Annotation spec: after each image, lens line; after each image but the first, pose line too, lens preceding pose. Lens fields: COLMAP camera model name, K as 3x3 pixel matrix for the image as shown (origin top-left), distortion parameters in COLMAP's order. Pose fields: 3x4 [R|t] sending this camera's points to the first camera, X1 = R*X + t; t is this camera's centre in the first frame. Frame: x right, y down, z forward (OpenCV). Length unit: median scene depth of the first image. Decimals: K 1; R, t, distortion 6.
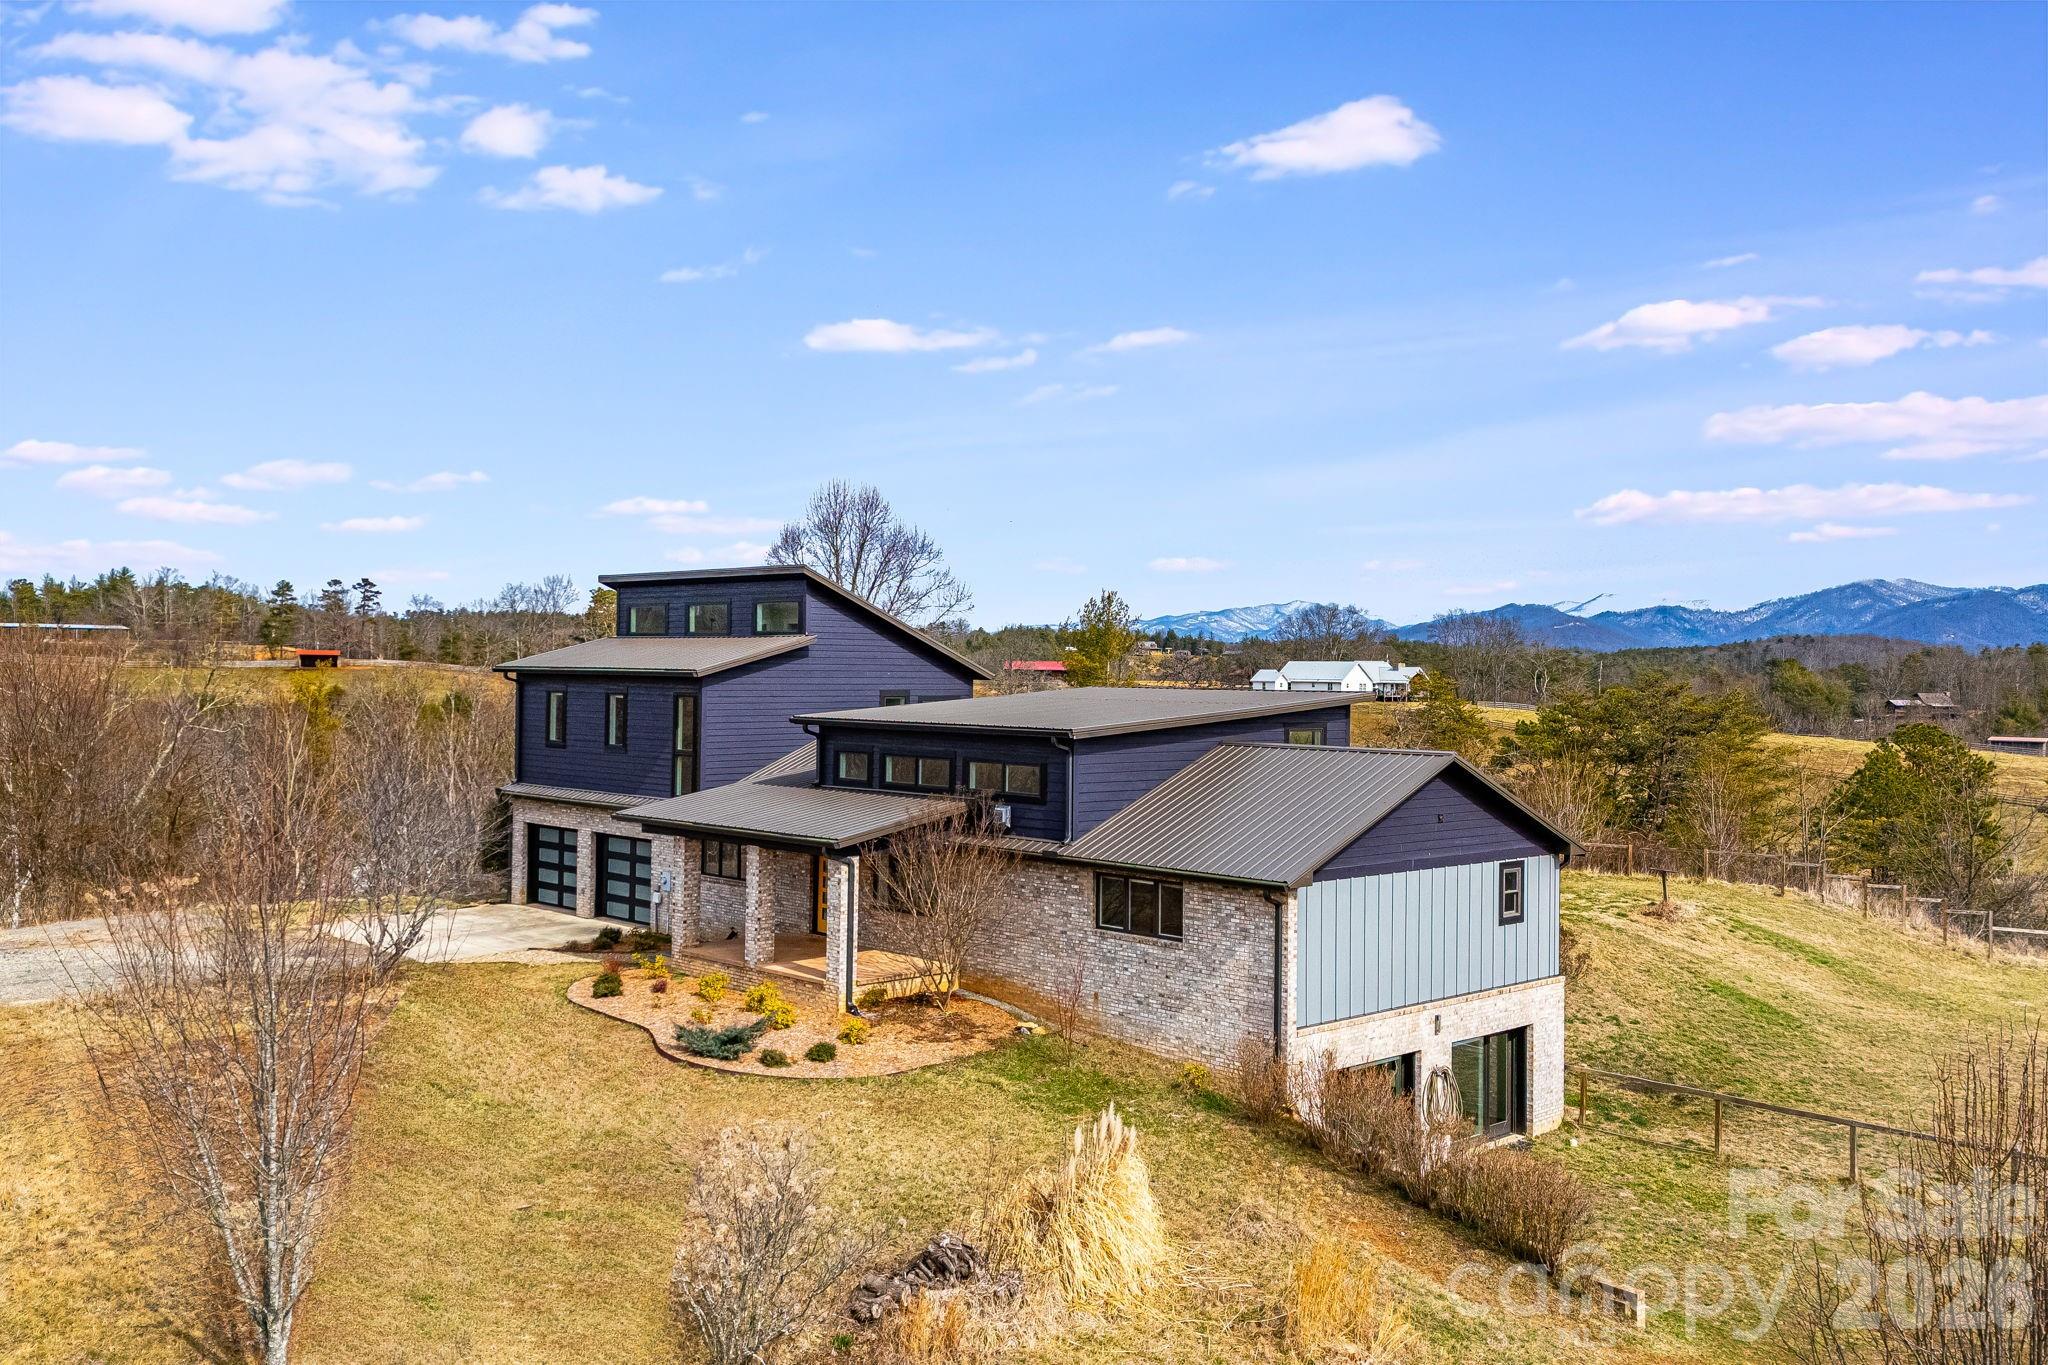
lens RADIAL K [[1711.6, 0, 1024.0], [0, 1711.6, 682.5], [0, 0, 1]] dist [0.100601, -0.133445]
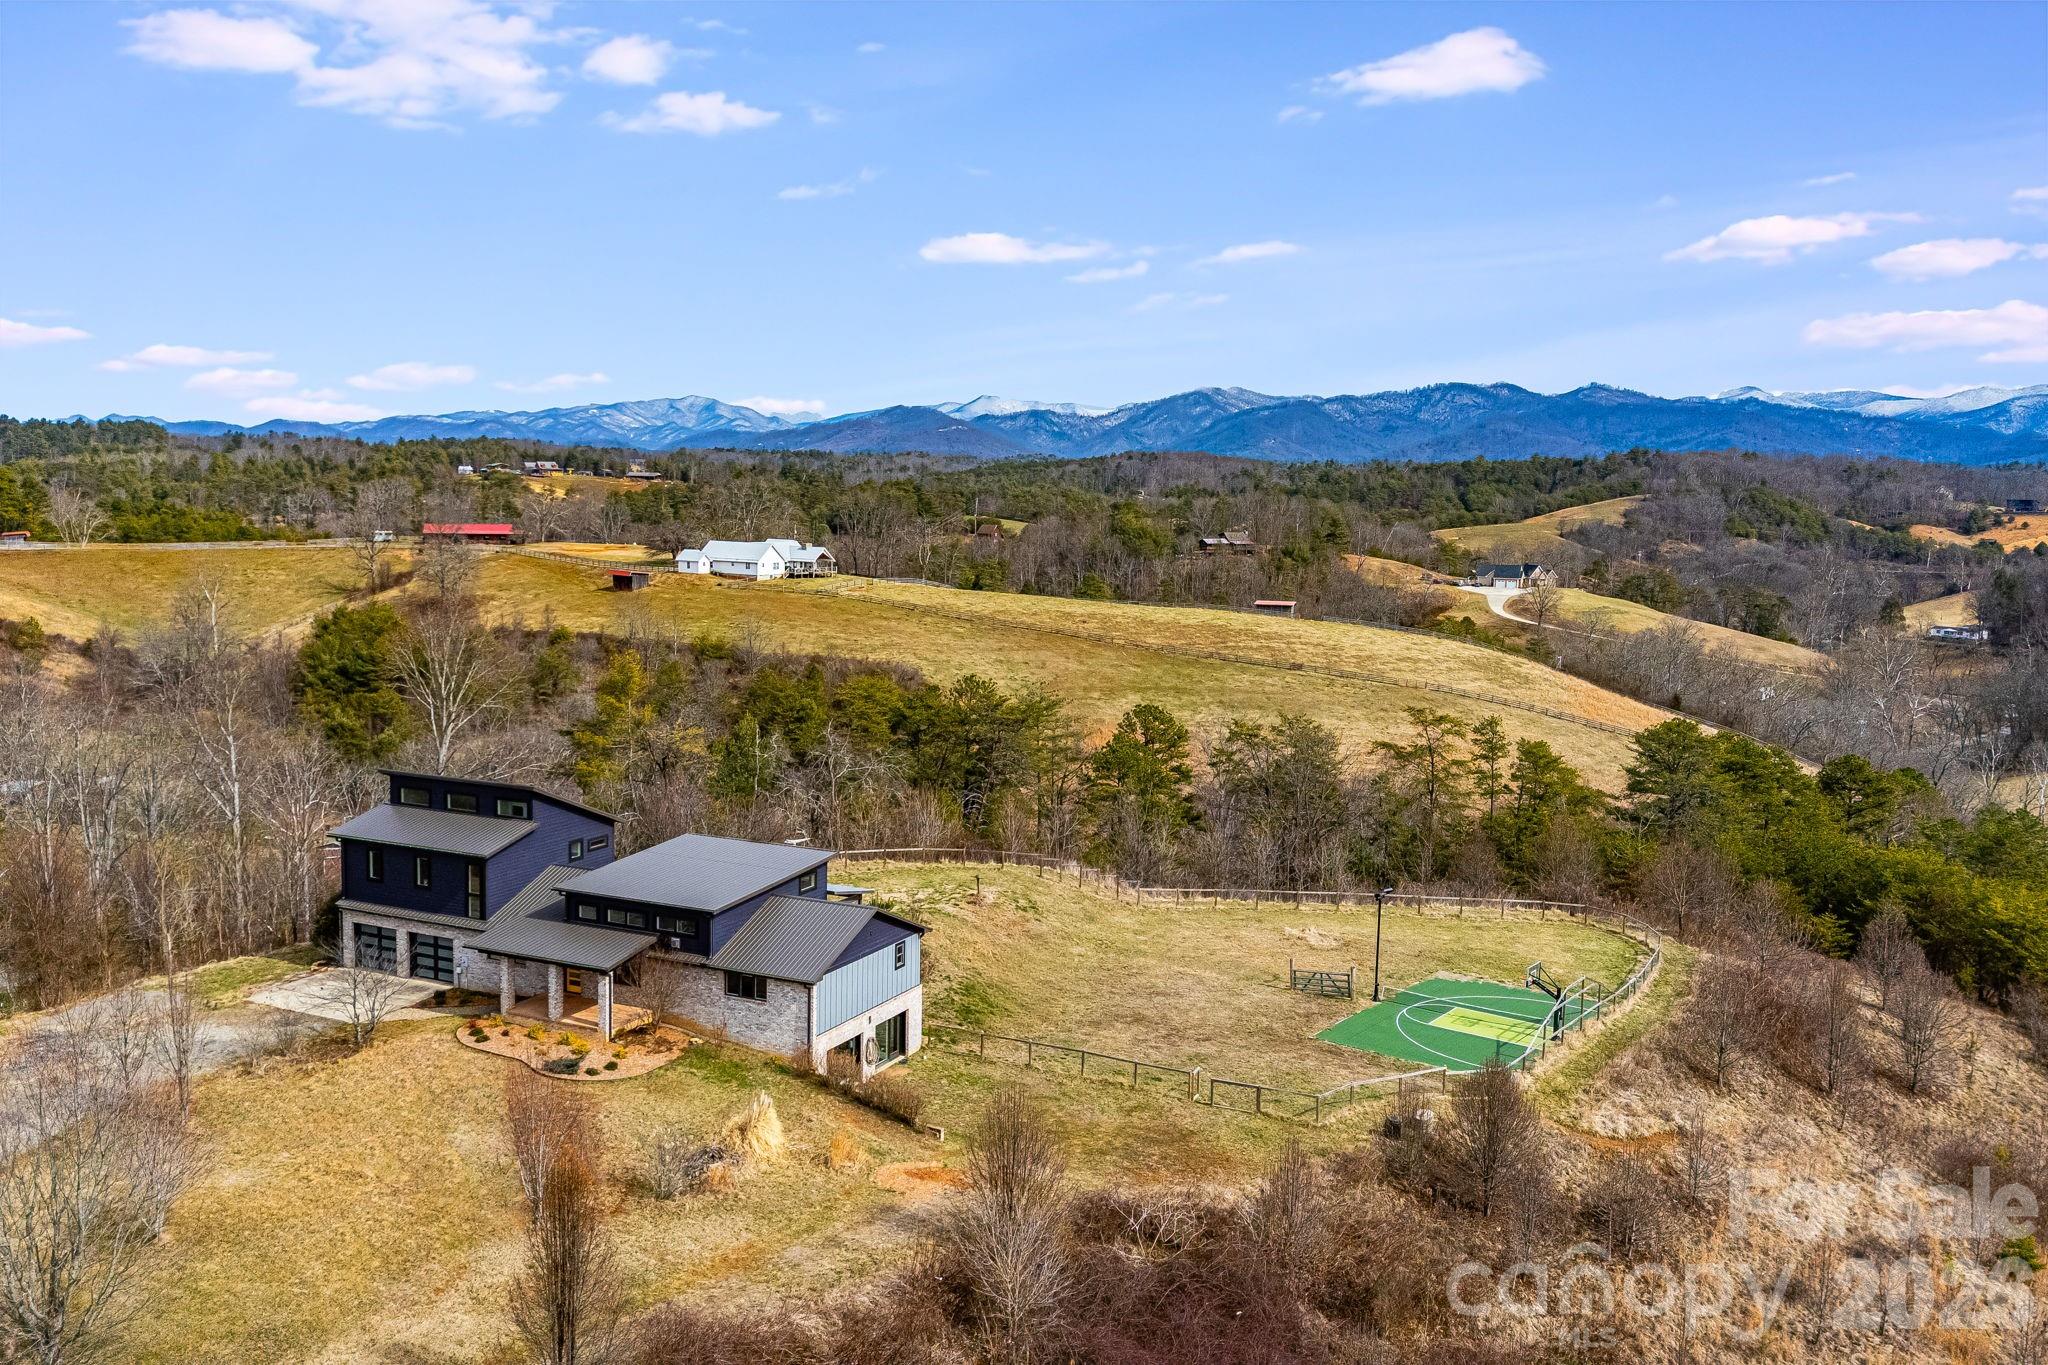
lens RADIAL K [[1711.6, 0, 1024.0], [0, 1711.6, 682.5], [0, 0, 1]] dist [0.100601, -0.133445]
pose [[0.940369, -0.032709, 0.338579, -0.336185], [-0.007802, 0.993030, 0.117604, -0.526819], [-0.340066, -0.113233, 0.933559, -1.189615]]
